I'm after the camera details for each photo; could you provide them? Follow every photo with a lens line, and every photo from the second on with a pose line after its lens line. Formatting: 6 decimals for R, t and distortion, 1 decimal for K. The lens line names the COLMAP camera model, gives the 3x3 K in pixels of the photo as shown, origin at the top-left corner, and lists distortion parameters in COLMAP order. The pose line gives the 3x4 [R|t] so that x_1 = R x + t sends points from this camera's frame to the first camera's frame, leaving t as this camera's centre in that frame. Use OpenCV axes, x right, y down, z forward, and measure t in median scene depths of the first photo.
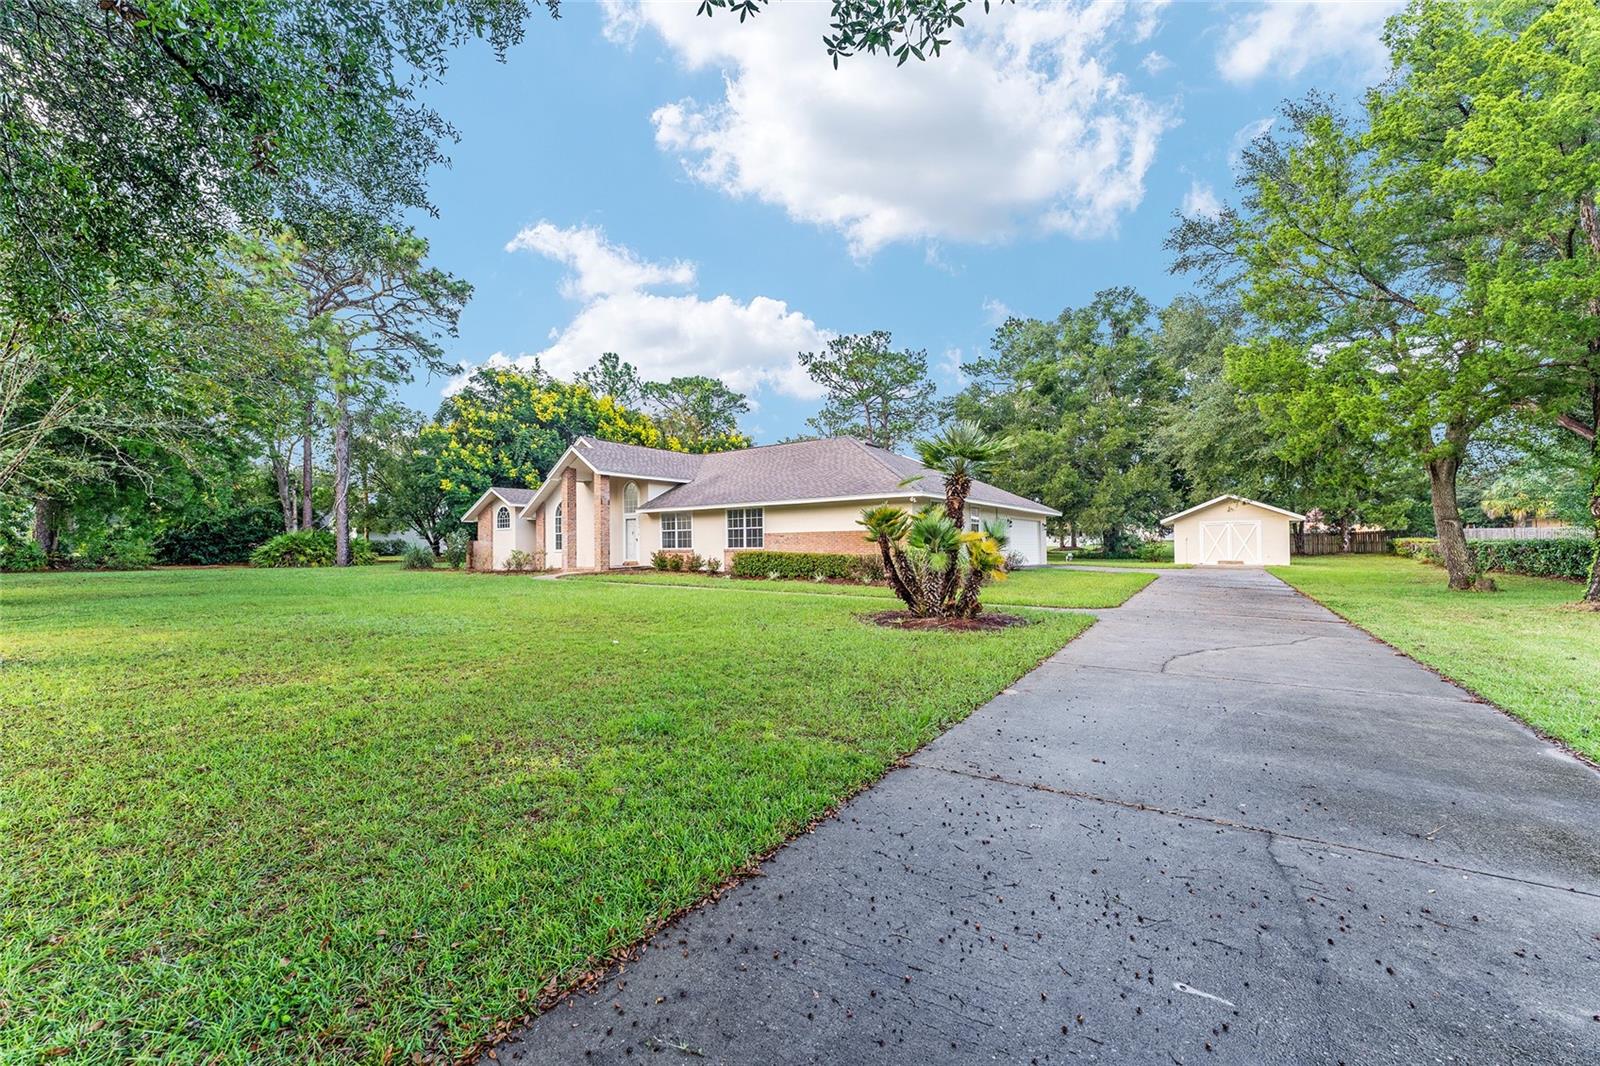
lens RADIAL K [[641.4, 0, 804.7], [0, 641.4, 535.3], [0, 0, 1]] dist [0.000354, -0.000605]
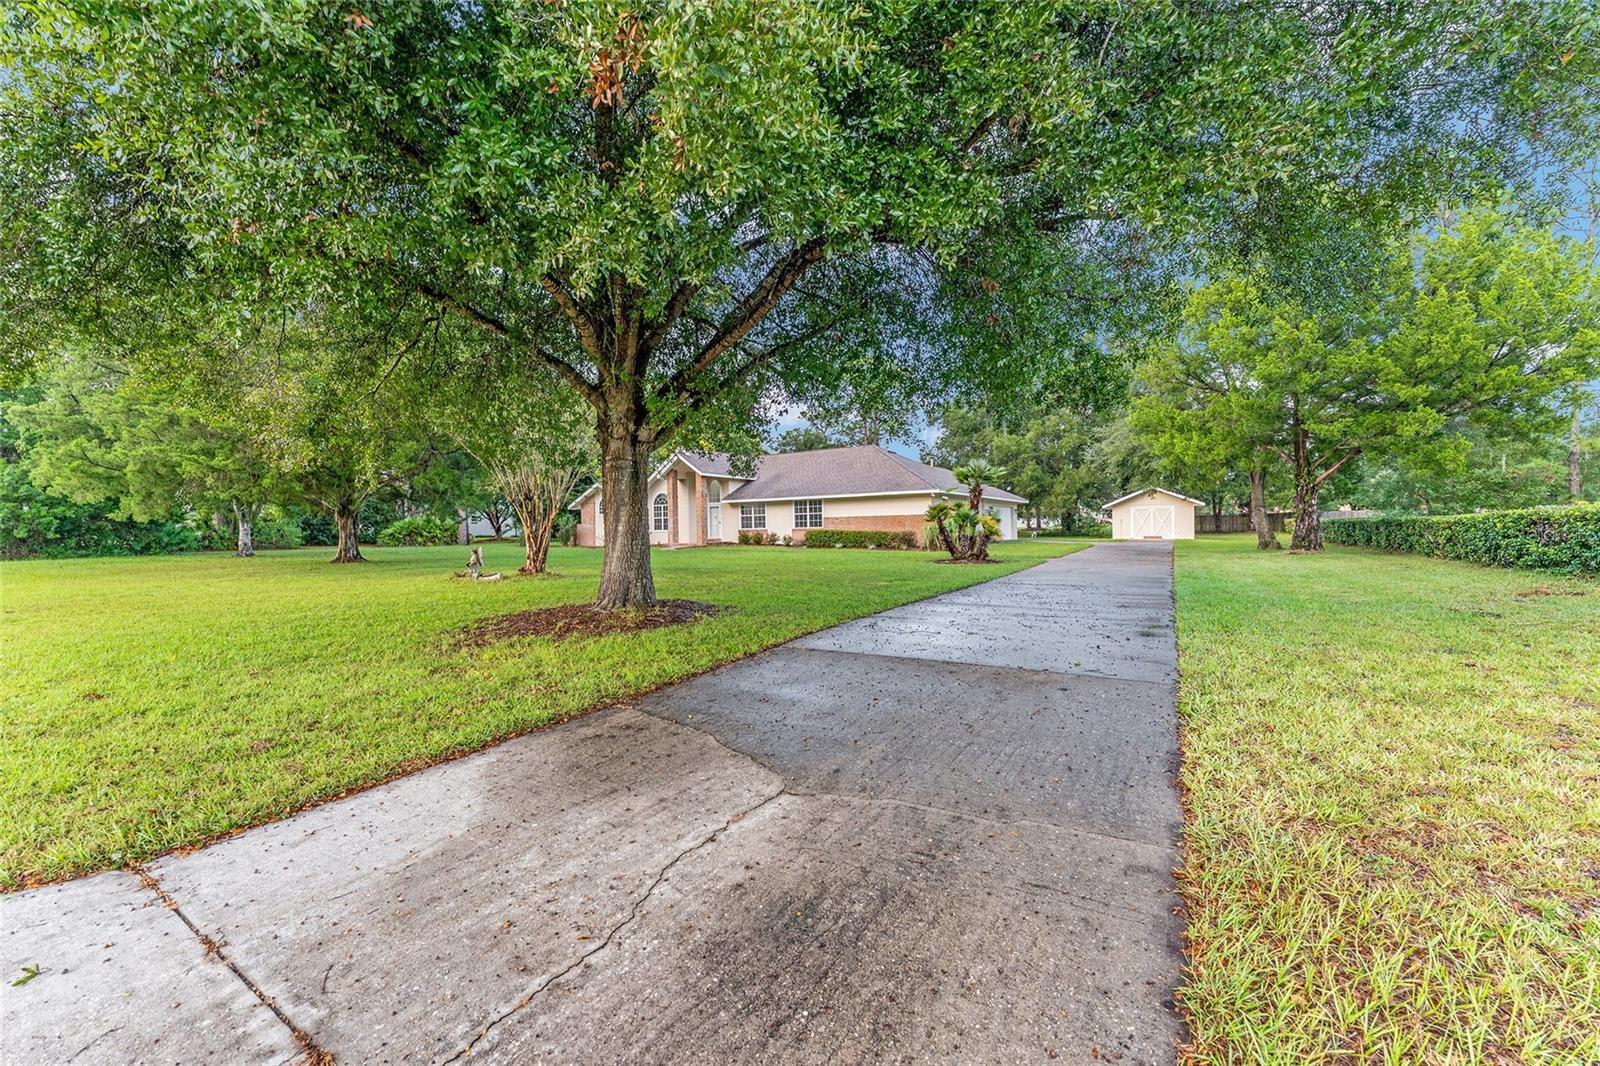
lens RADIAL K [[641.4, 0, 795.7], [0, 641.4, 531.4], [0, 0, 1]] dist [0.000354, -0.000605]
pose [[0.999439, -0.005036, 0.033103, -0.162579], [0.004394, 0.999801, 0.019450, 0.000247], [-0.033195, -0.019293, 0.999263, -0.404282]]
